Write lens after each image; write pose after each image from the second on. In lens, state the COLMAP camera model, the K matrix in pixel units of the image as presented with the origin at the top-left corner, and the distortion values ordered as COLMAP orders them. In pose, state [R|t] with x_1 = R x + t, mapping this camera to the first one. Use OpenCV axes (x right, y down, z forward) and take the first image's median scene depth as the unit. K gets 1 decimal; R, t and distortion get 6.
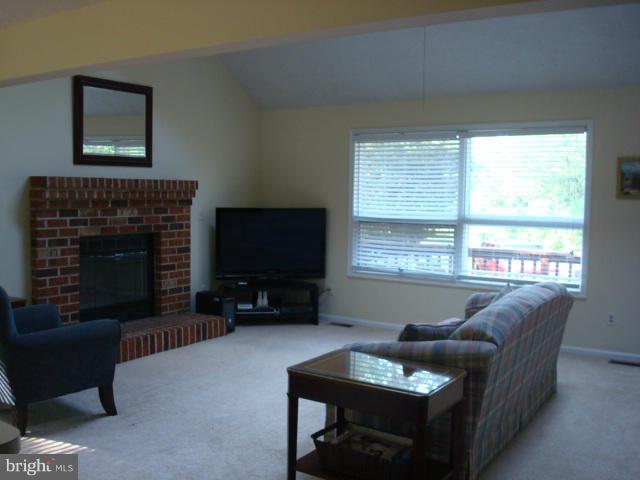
lens RADIAL K [[672.3, 0, 319.4], [0, 672.3, 236.1], [0, 0, 1]] dist [-0.068697, 0.000000]
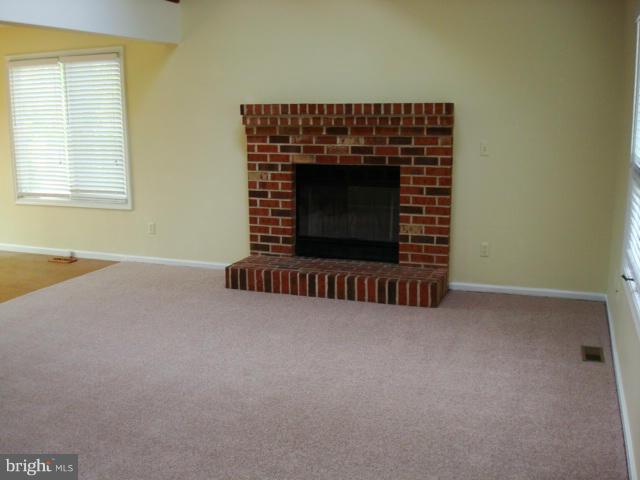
lens RADIAL K [[672.3, 0, 321.2], [0, 672.3, 237.1], [0, 0, 1]] dist [-0.068697, 0.000000]
pose [[0.199115, 0.165550, -0.965892, 0.618433], [-0.056232, 0.985934, 0.157393, -0.048897], [0.978362, 0.022975, 0.205623, 0.792645]]
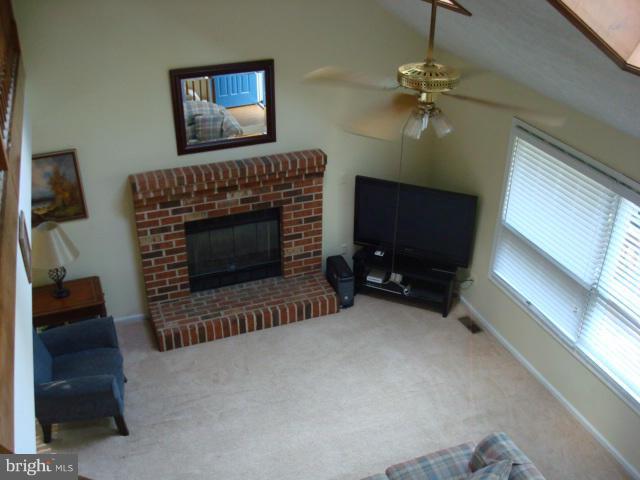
lens RADIAL K [[672.3, 0, 324.9], [0, 672.3, 257.7], [0, 0, 1]] dist [-0.068697, 0.000000]
pose [[0.814004, 0.293183, -0.501439, 0.363860], [-0.043112, 0.891385, 0.451192, -0.422539], [0.579257, -0.345654, 0.738231, 0.296848]]
